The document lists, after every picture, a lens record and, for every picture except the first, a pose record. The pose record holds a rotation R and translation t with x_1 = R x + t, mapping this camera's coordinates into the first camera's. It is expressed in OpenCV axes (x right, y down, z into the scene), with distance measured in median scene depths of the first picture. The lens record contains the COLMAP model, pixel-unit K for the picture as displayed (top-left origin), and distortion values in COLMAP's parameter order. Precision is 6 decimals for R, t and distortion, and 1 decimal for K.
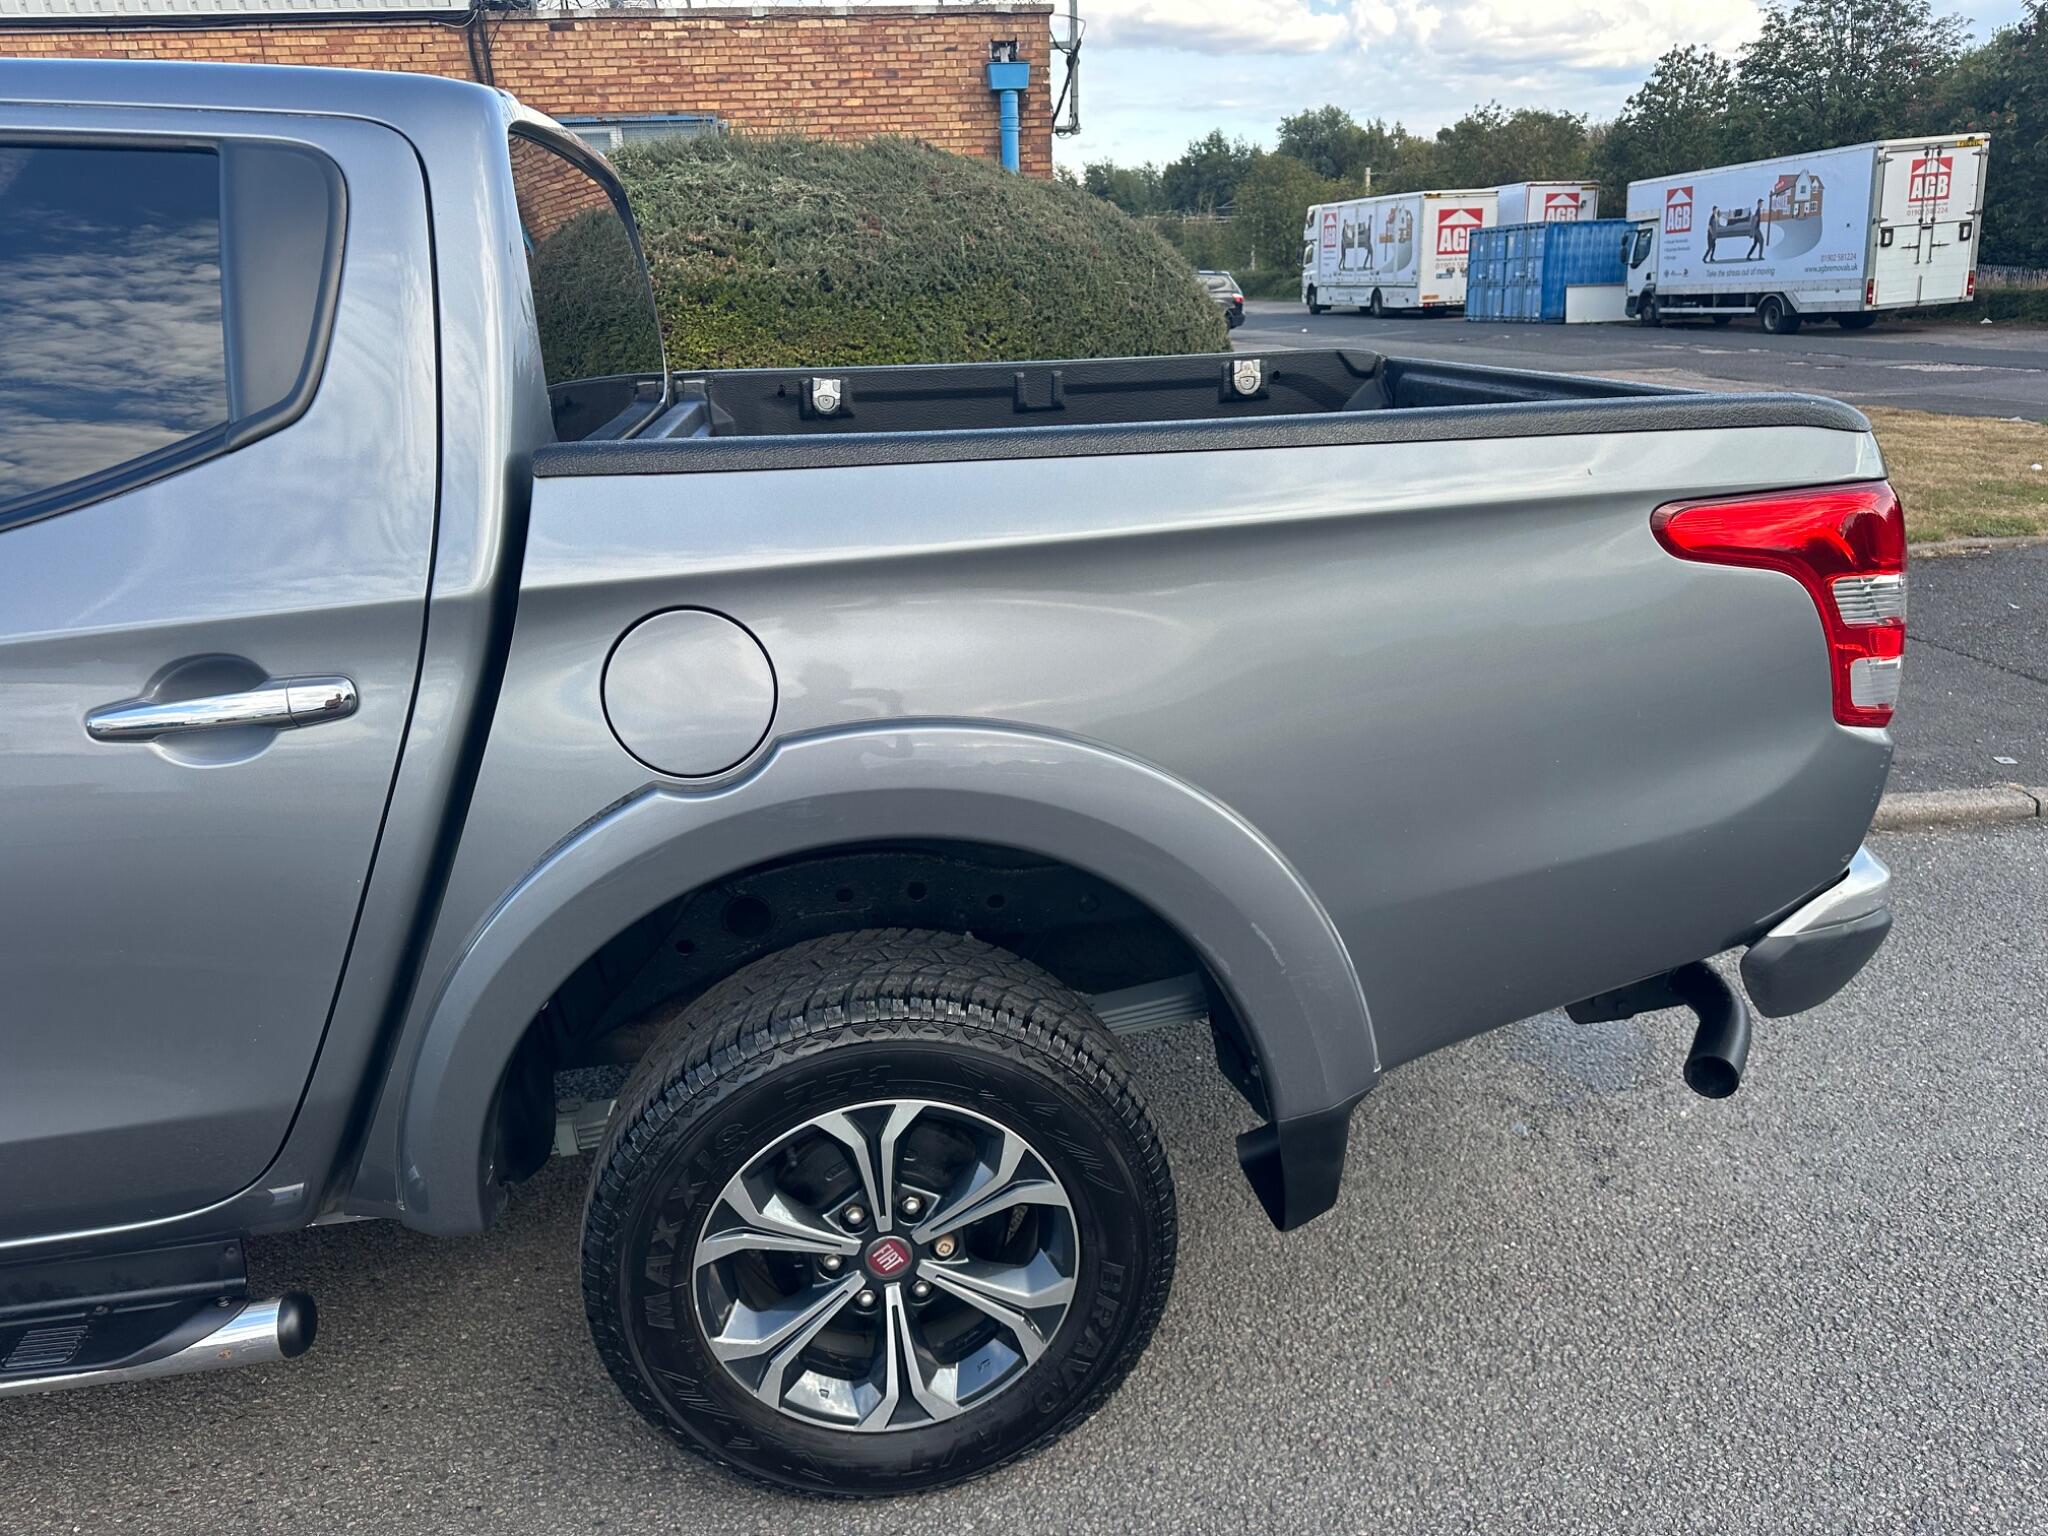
lens RADIAL K [[1454.6, 0, 1019.1], [0, 1454.6, 754.8], [0, 0, 1]] dist [0.015380, -0.016899]
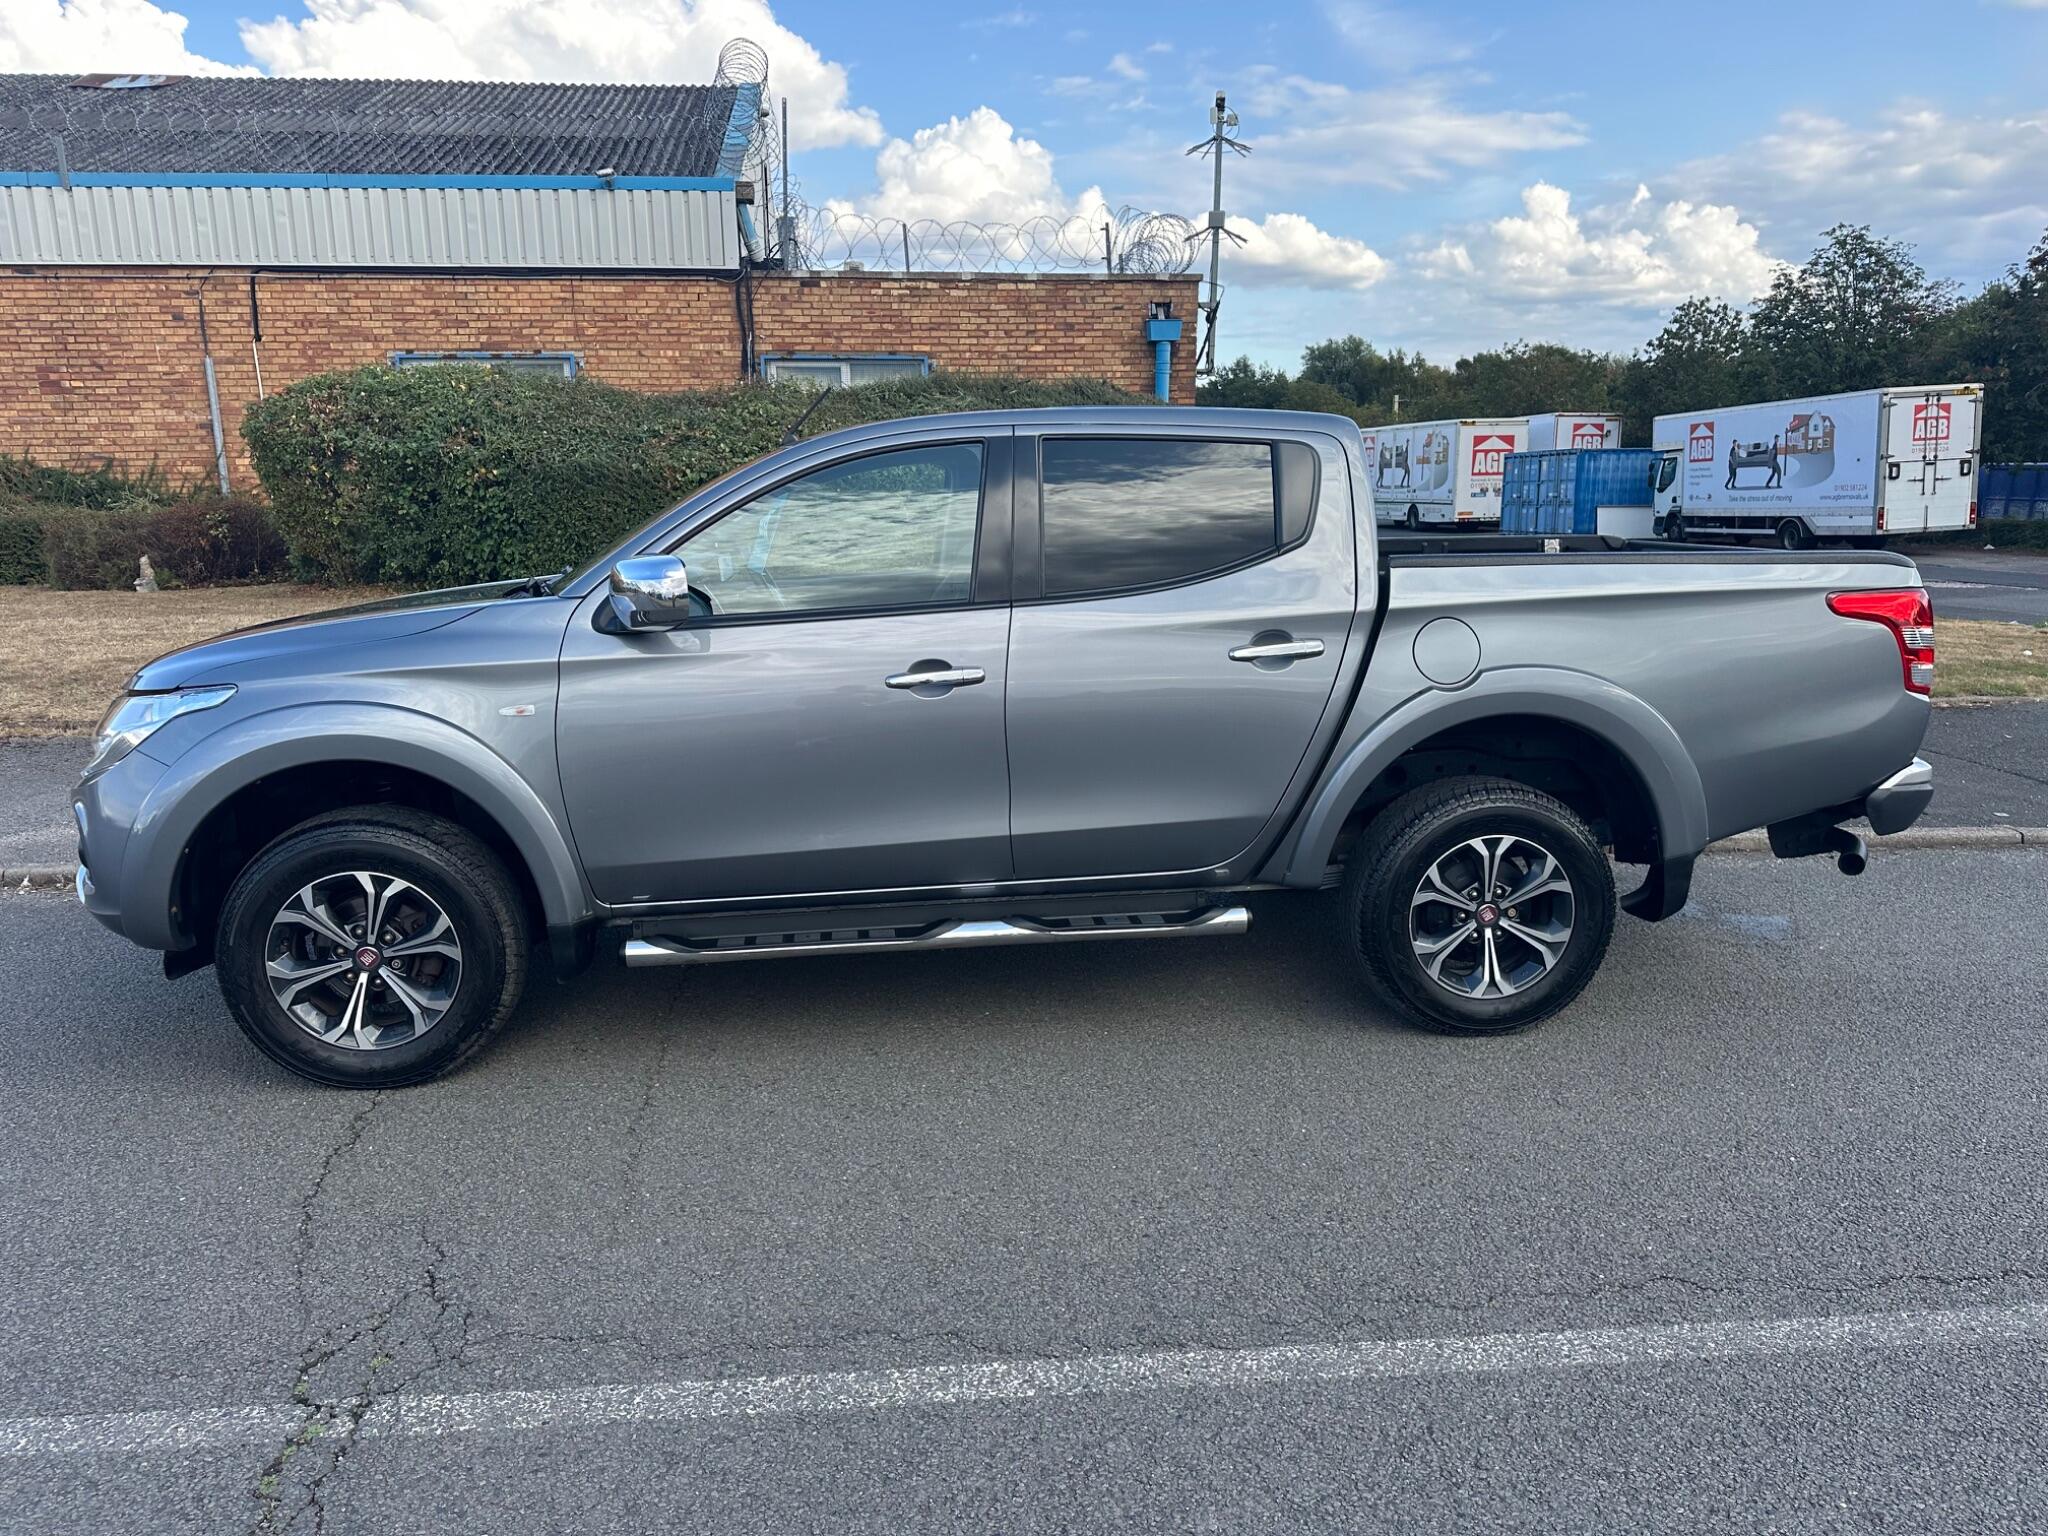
lens RADIAL K [[1437.5, 0, 1008.9], [0, 1437.5, 762.3], [0, 0, 1]] dist [0.063109, -0.072583]
pose [[0.999361, 0.030450, -0.018728, -0.105907], [-0.032570, 0.991509, -0.125896, 0.055476], [0.014735, 0.126426, 0.991867, -0.168830]]
